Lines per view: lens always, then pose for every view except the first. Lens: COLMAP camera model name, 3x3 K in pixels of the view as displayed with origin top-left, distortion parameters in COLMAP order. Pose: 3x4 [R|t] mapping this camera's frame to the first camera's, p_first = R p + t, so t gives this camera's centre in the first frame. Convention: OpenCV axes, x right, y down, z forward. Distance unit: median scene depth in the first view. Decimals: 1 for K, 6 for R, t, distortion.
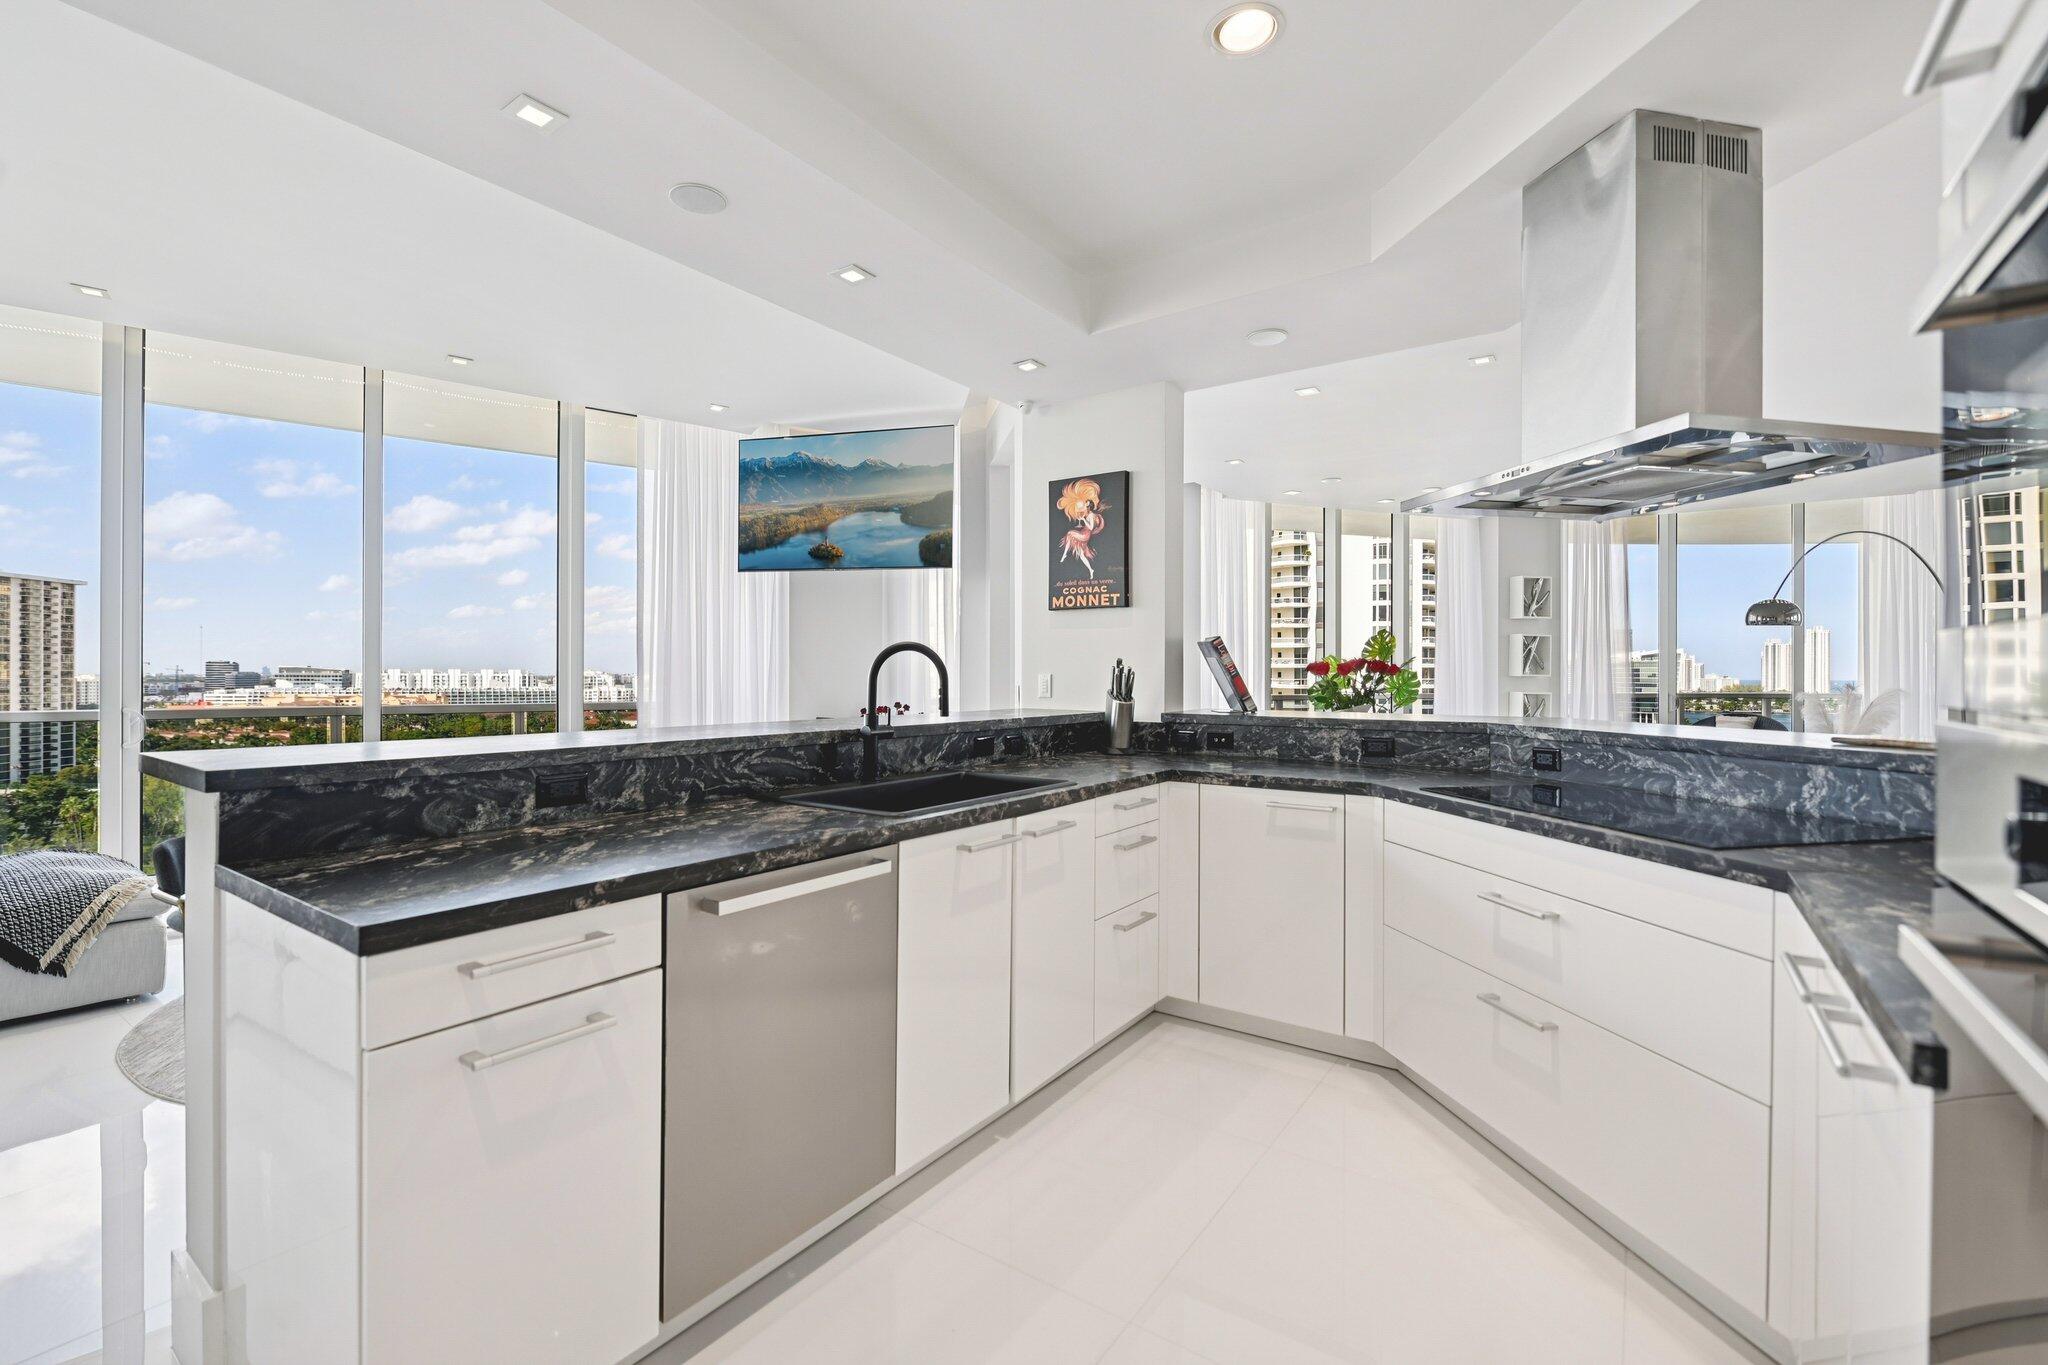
lens RADIAL K [[890.9, 0, 1013.3], [0, 890.9, 683.7], [0, 0, 1]] dist [-0.004087, -0.002478]
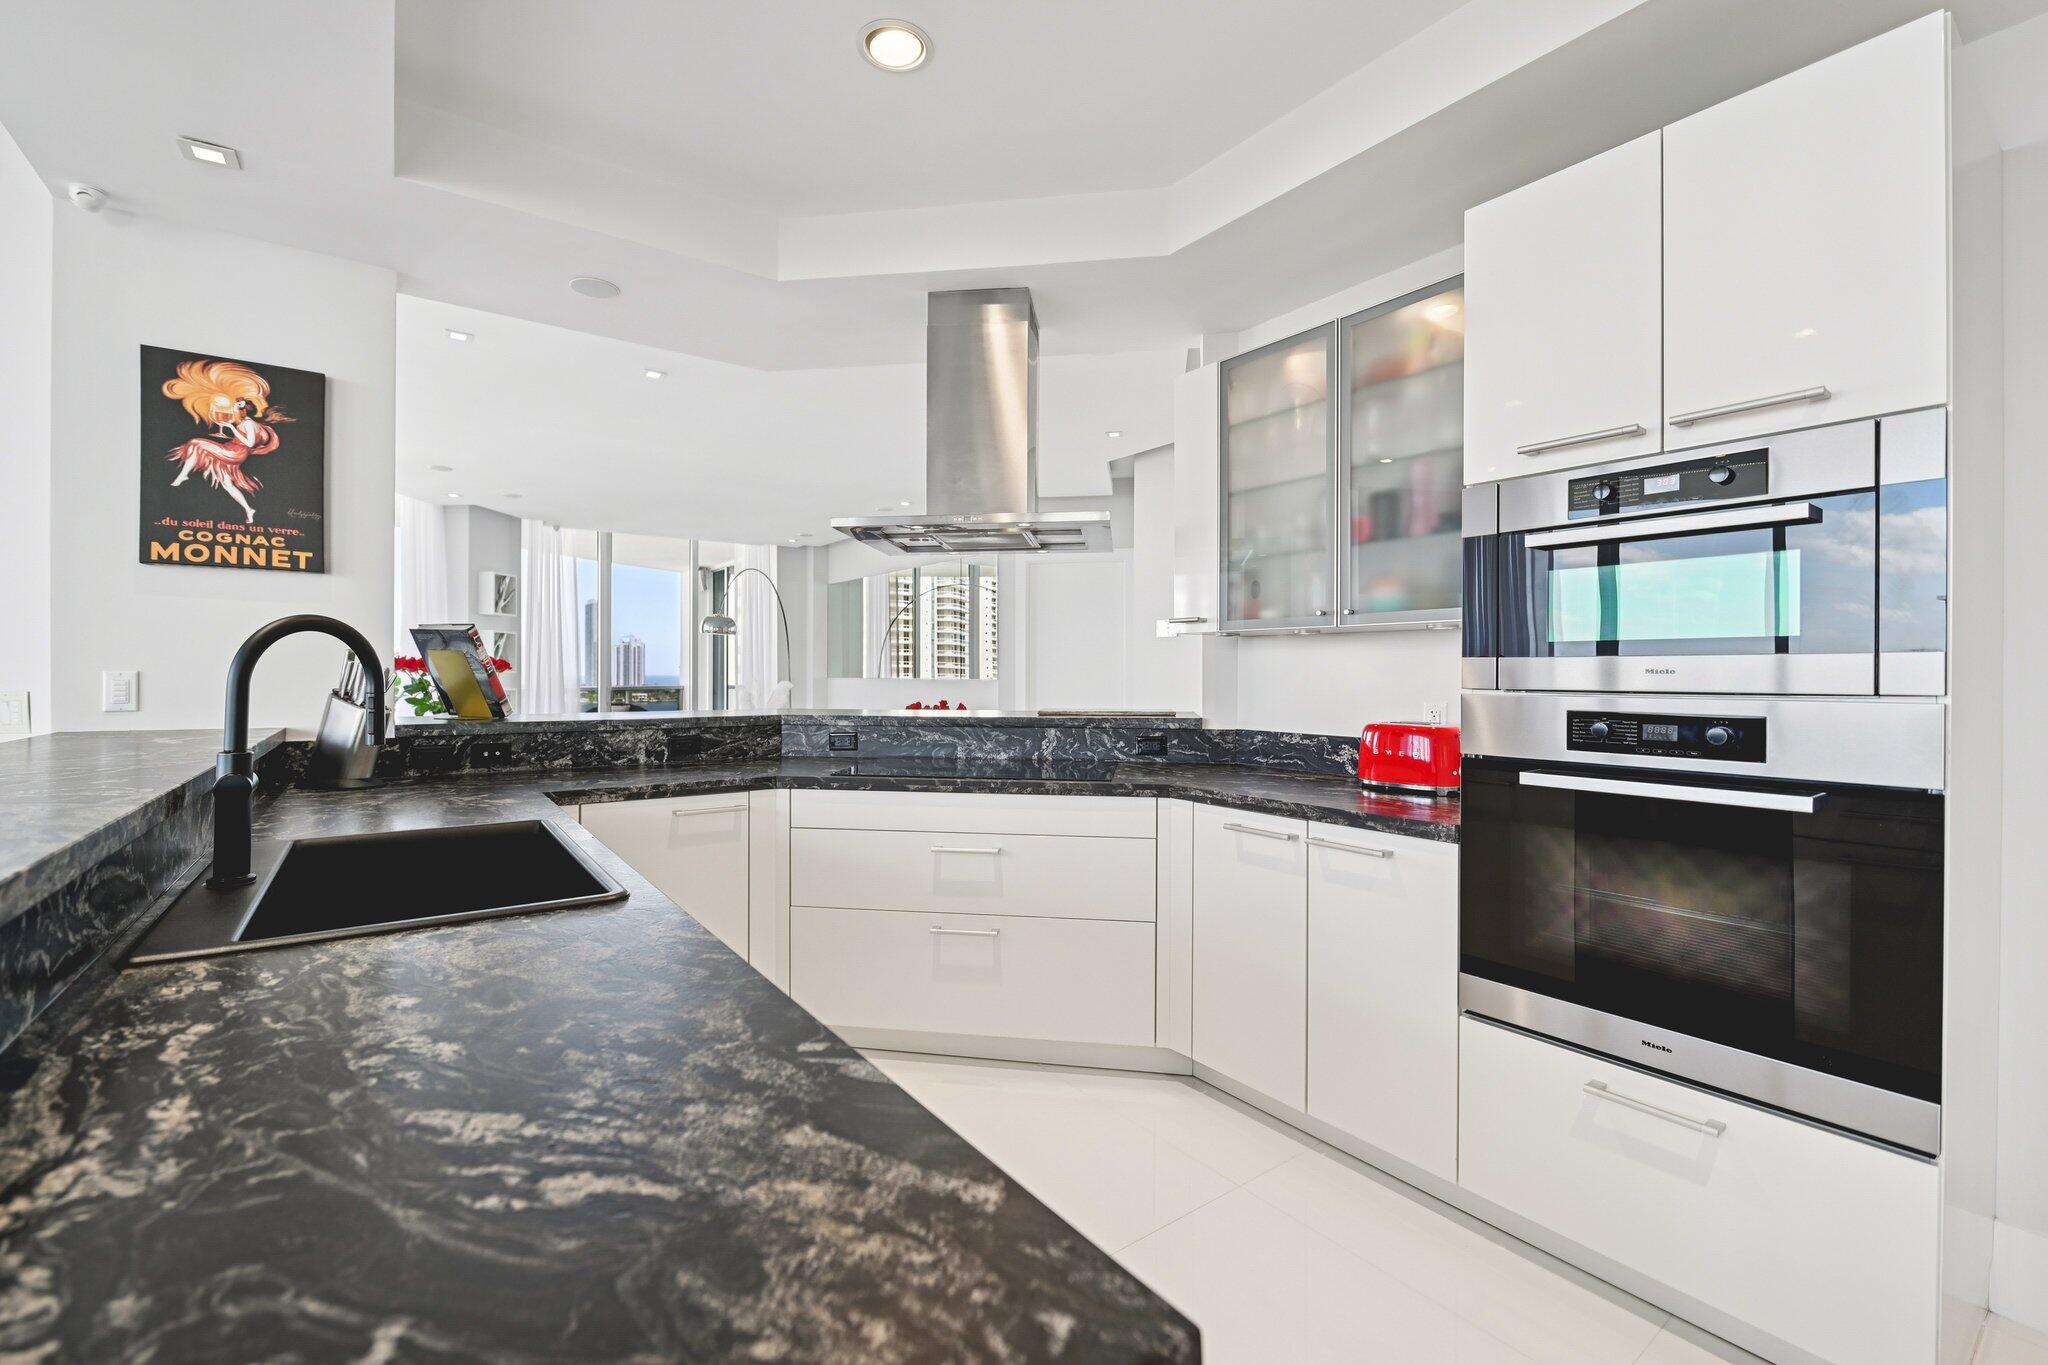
lens RADIAL K [[867.0, 0, 1019.0], [0, 867.0, 673.4], [0, 0, 1]] dist [-0.004257, 0.000519]
pose [[0.321495, -0.000734, 0.946911, -0.324357], [0.007676, 0.999969, -0.001831, -0.003753], [-0.946880, 0.007857, 0.321491, 0.274976]]
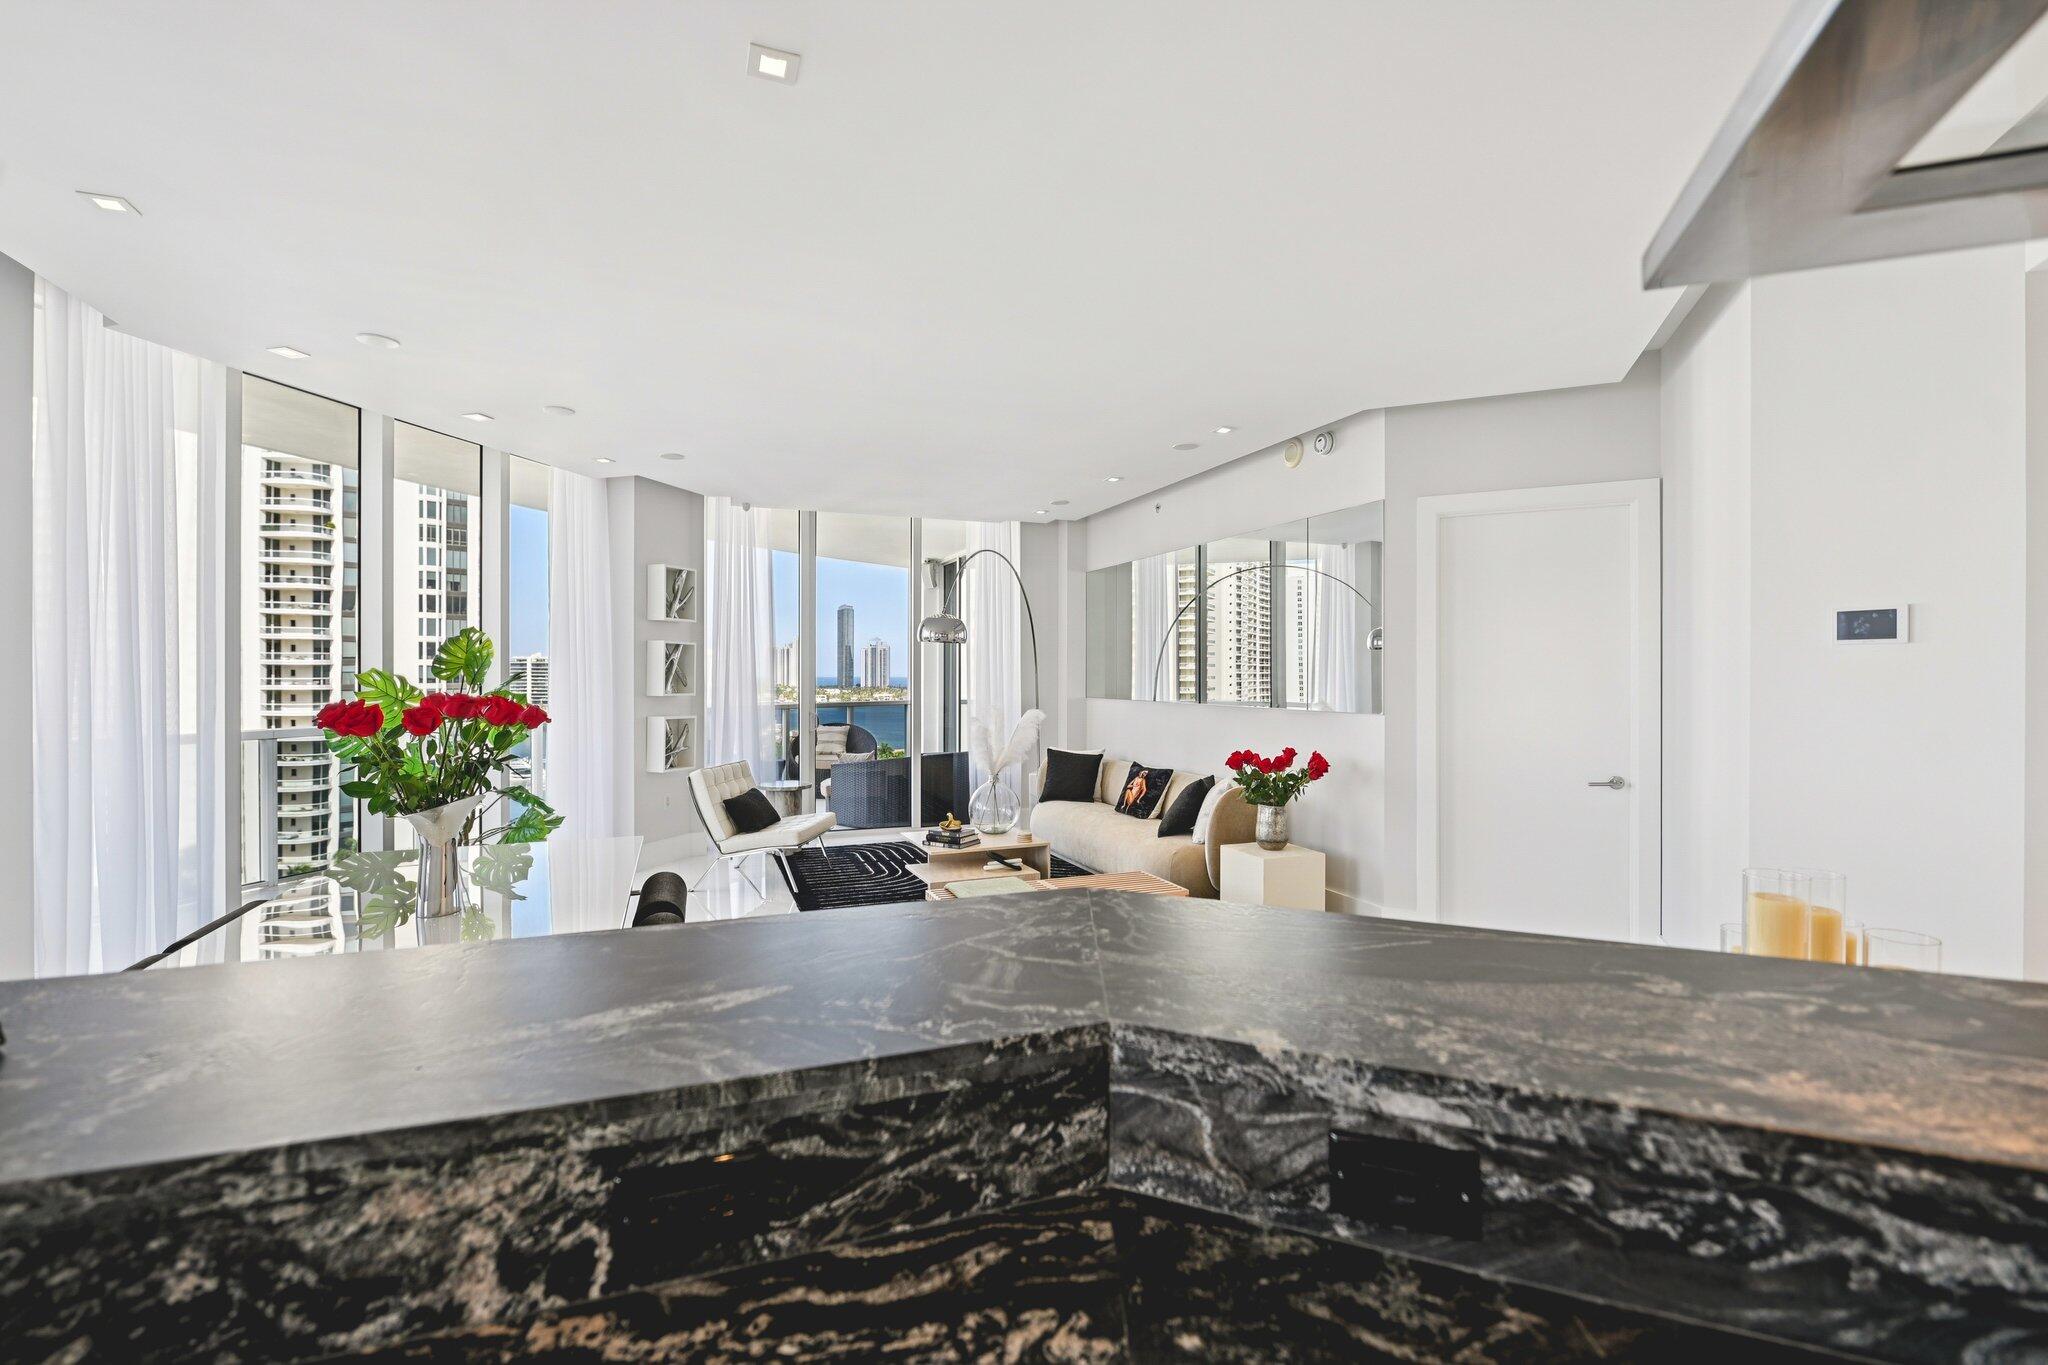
lens RADIAL K [[890.9, 0, 1014.8], [0, 890.9, 674.2], [0, 0, 1]] dist [-0.004087, -0.002478]
pose [[0.561094, -0.000981, 0.827752, 0.228960], [0.007349, 0.999966, -0.003796, -0.045961], [-0.827720, 0.008213, 0.561082, 0.675776]]
